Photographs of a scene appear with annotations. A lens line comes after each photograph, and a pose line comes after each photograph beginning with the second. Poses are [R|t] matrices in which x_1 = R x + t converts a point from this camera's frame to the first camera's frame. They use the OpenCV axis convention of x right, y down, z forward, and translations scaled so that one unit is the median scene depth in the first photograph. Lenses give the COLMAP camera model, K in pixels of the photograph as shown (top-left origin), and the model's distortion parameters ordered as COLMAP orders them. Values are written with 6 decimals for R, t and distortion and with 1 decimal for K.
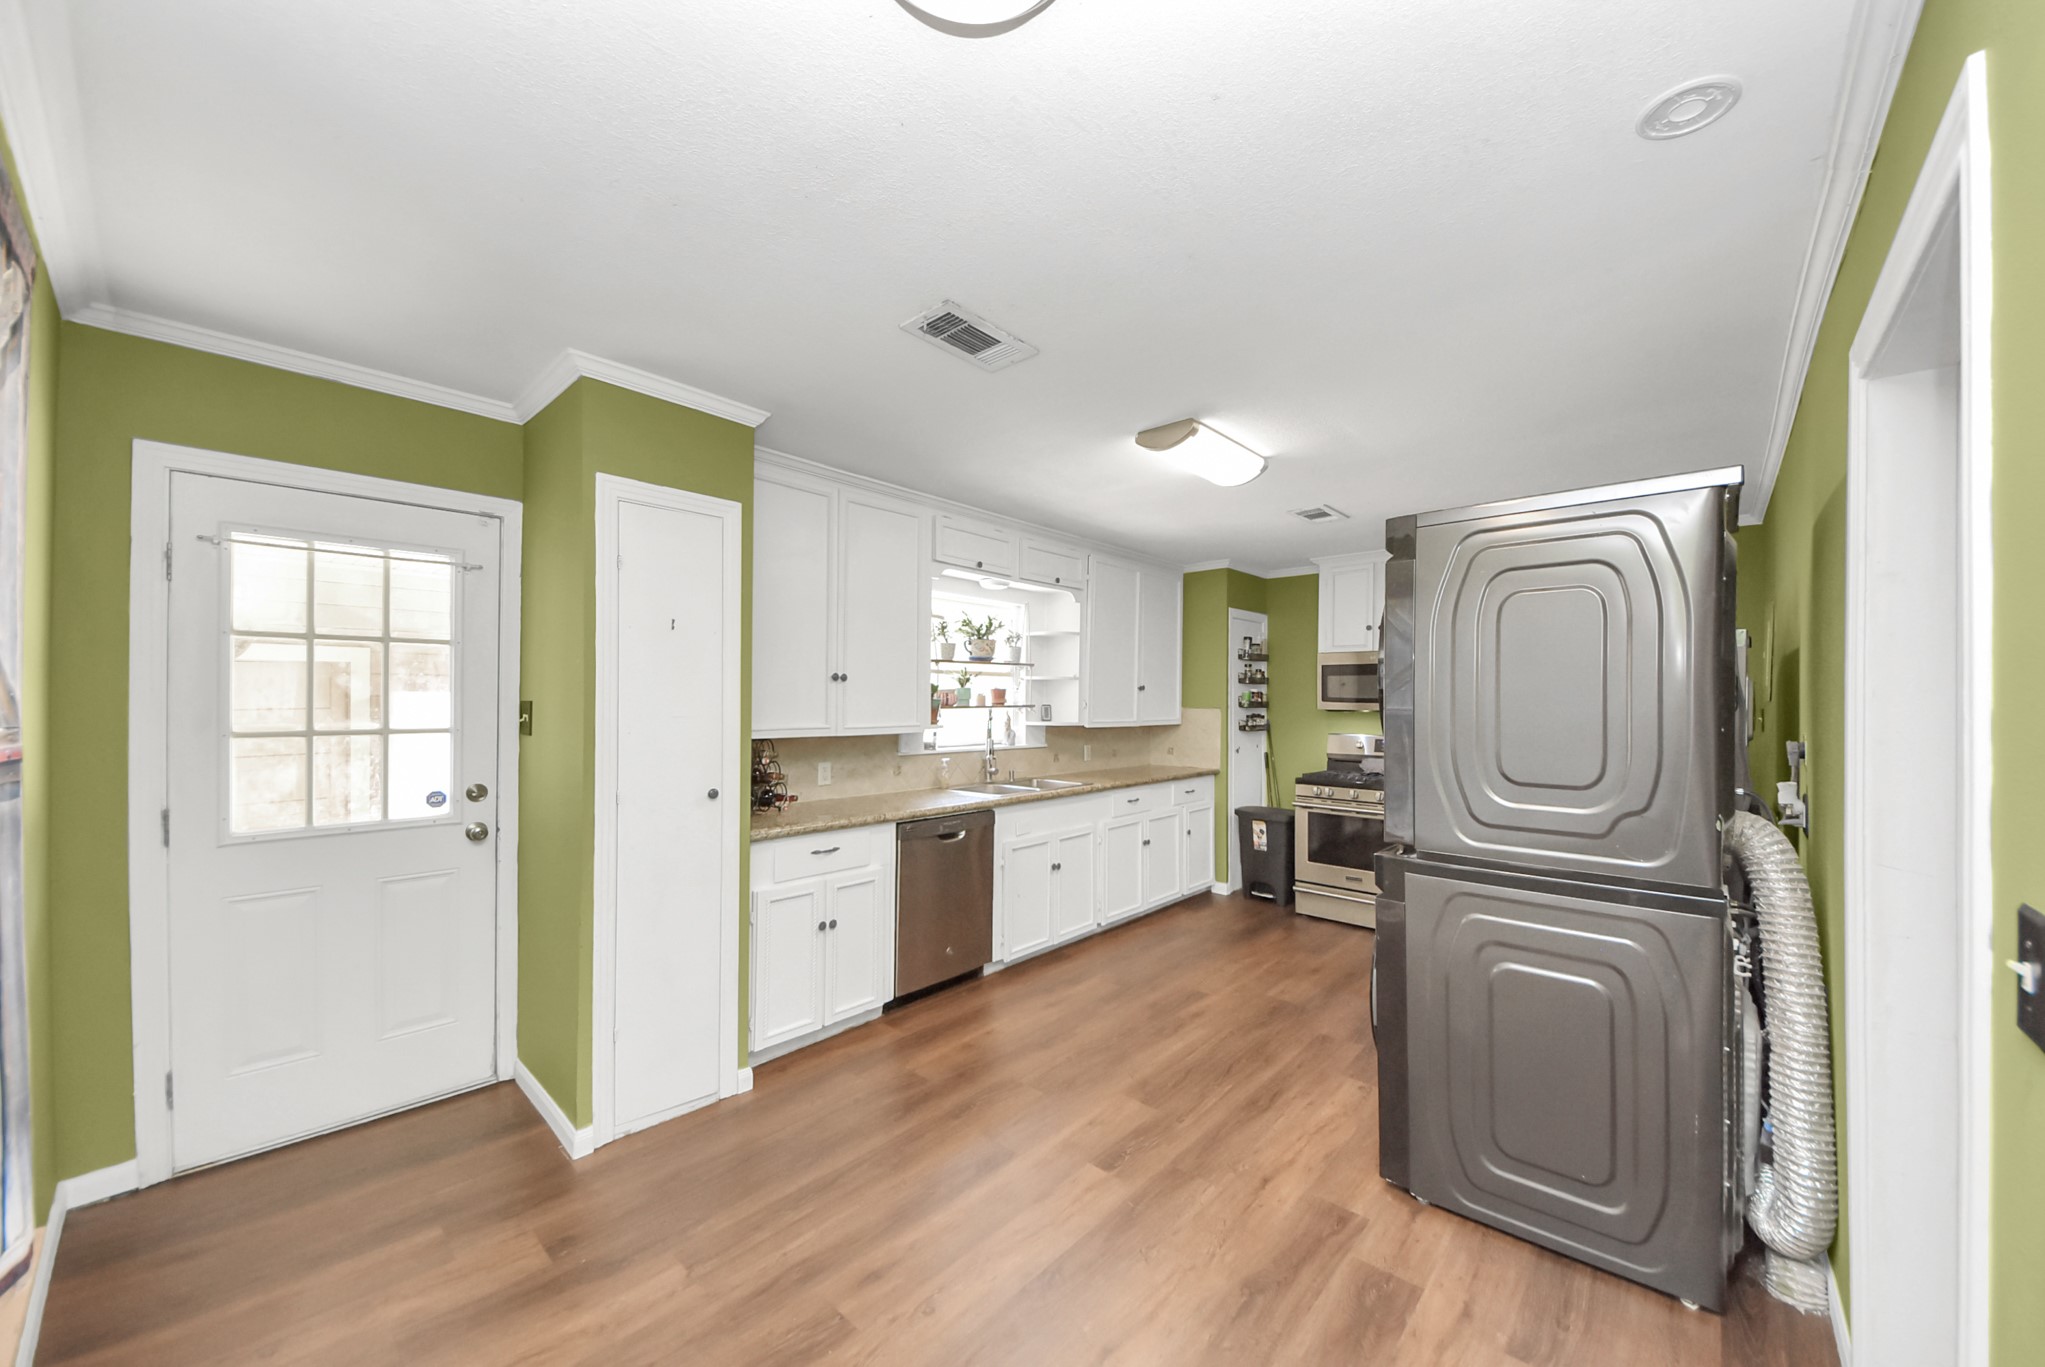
lens RADIAL K [[733.6, 0, 1032.6], [0, 733.6, 695.0], [0, 0, 1]] dist [0.005852, -0.012107]
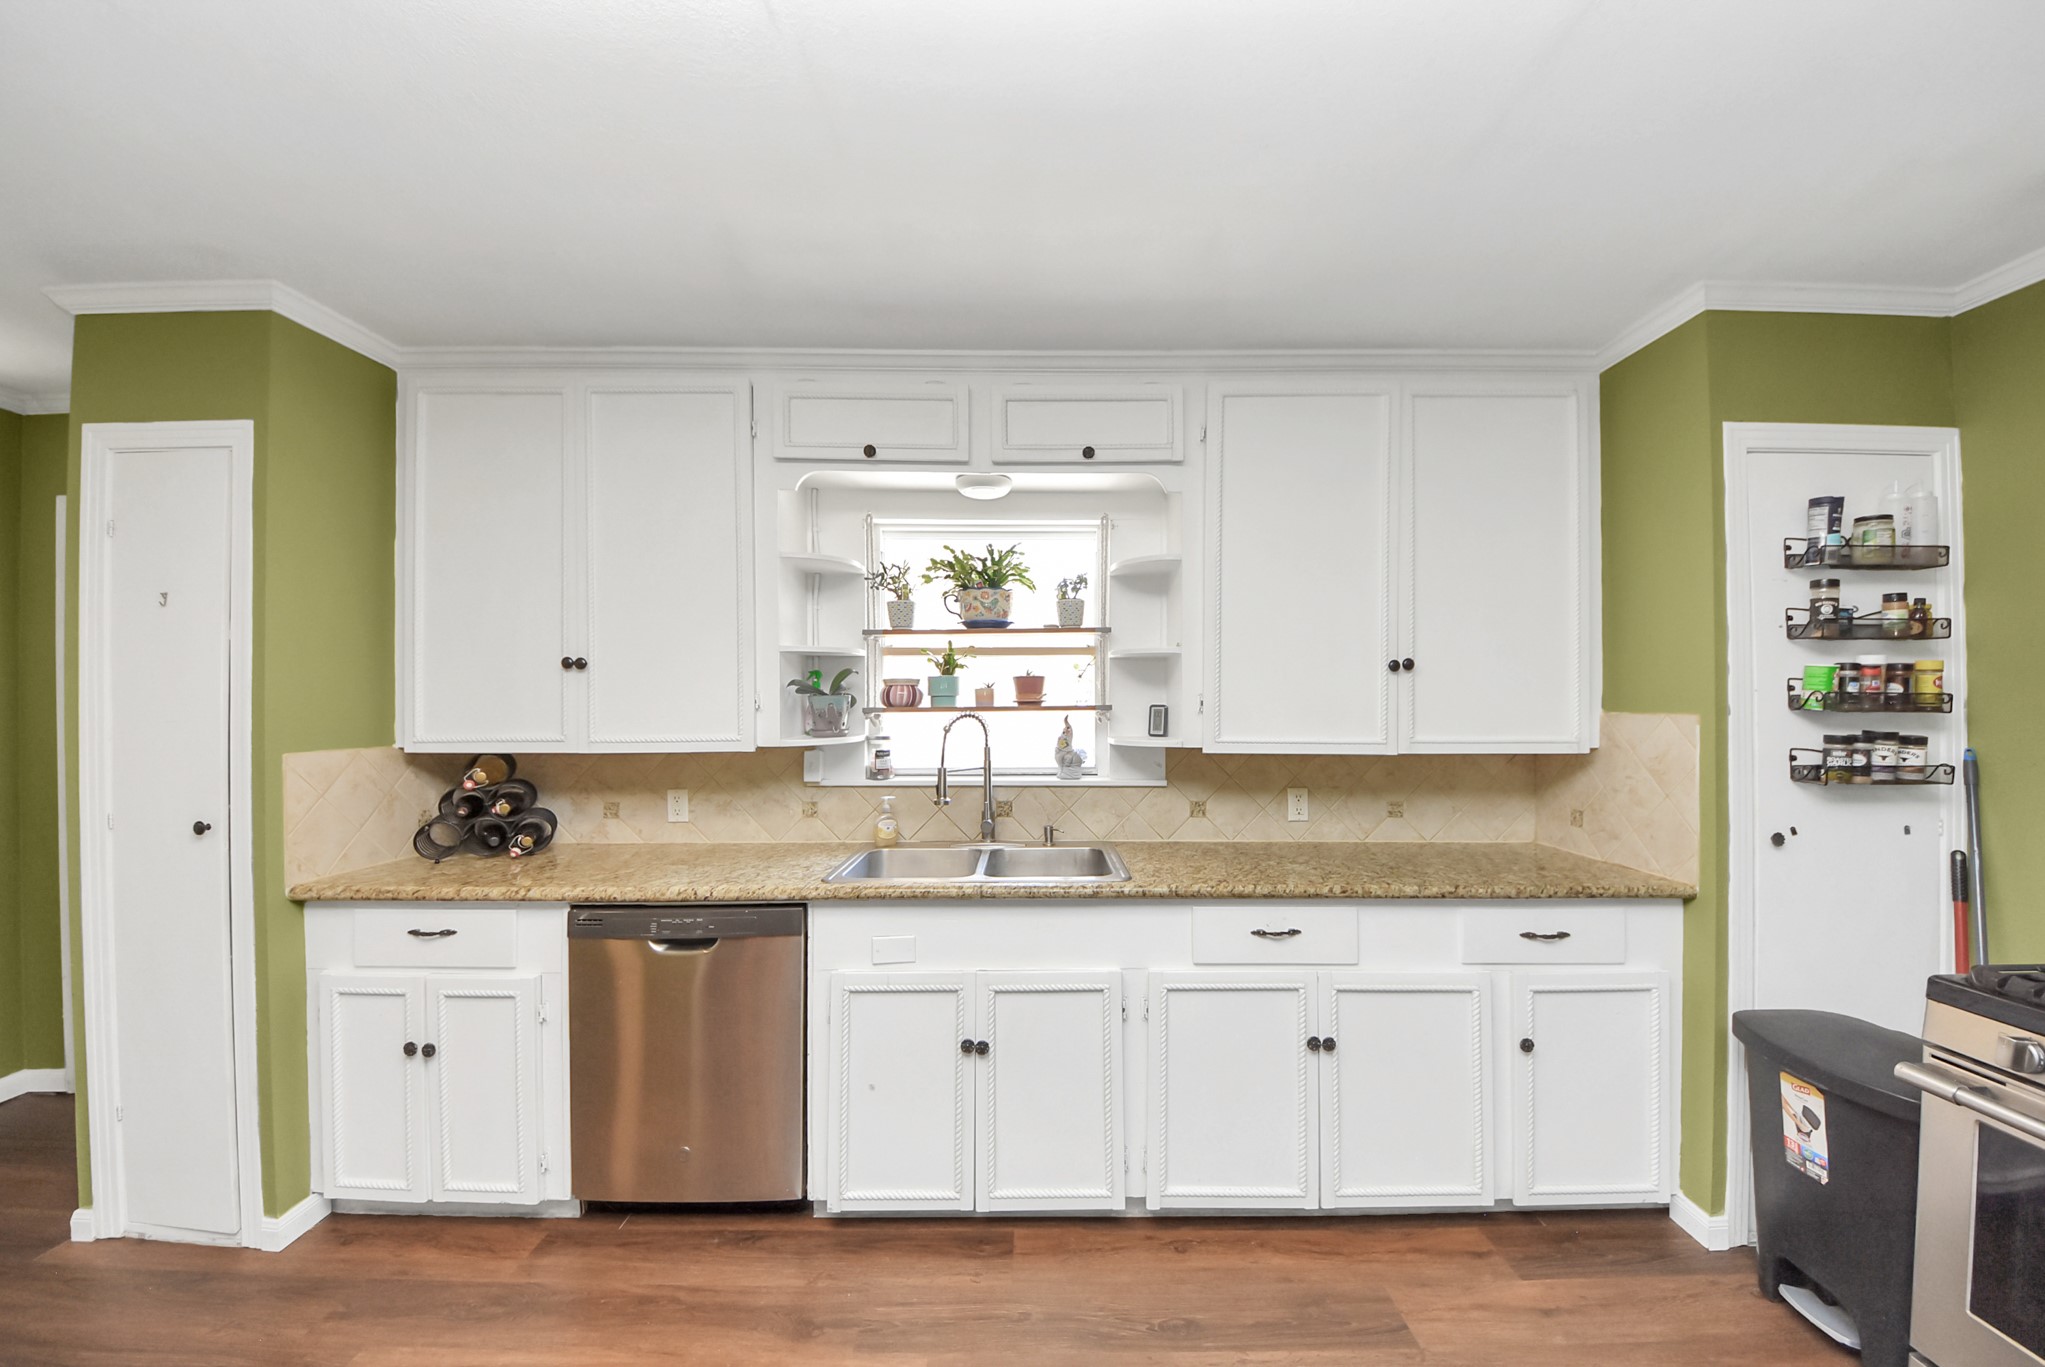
lens RADIAL K [[719.8, 0, 1033.8], [0, 719.8, 698.4], [0, 0, 1]] dist [0.022855, -0.017459]
pose [[0.675019, -0.009721, -0.737736, 0.356237], [0.010767, 0.999937, -0.003324, 0.009873], [0.737722, -0.005699, 0.675081, 0.632183]]
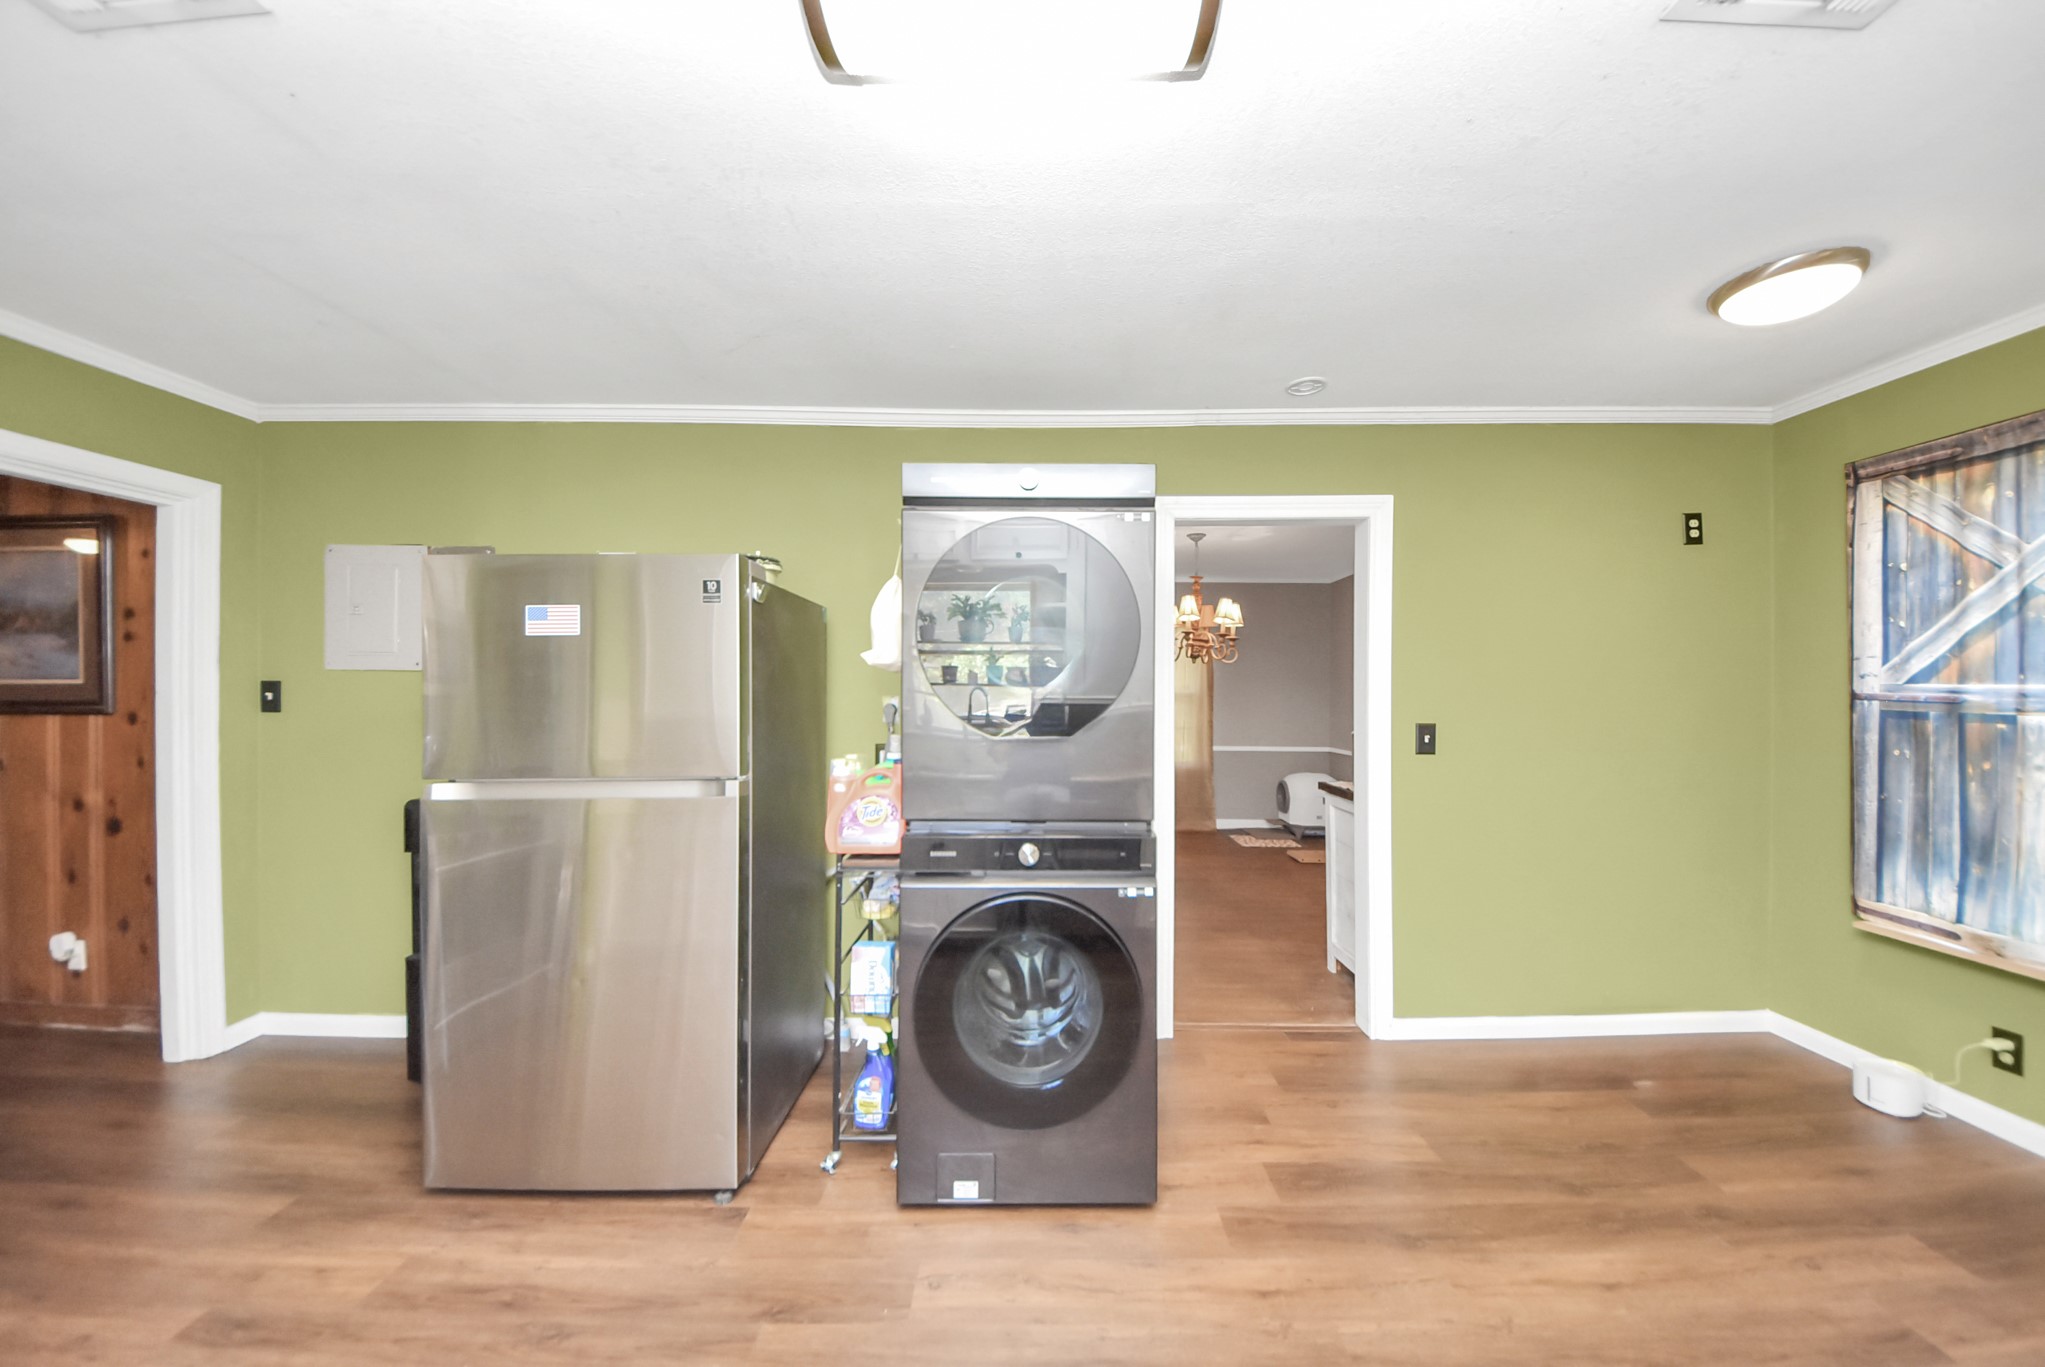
lens RADIAL K [[733.6, 0, 1032.6], [0, 733.6, 695.0], [0, 0, 1]] dist [0.005852, -0.012107]
pose [[-0.675342, -0.006355, 0.737477, -0.035666], [-0.010598, 0.999943, -0.001089, 0.022036], [-0.737428, -0.008552, -0.675371, 0.812636]]
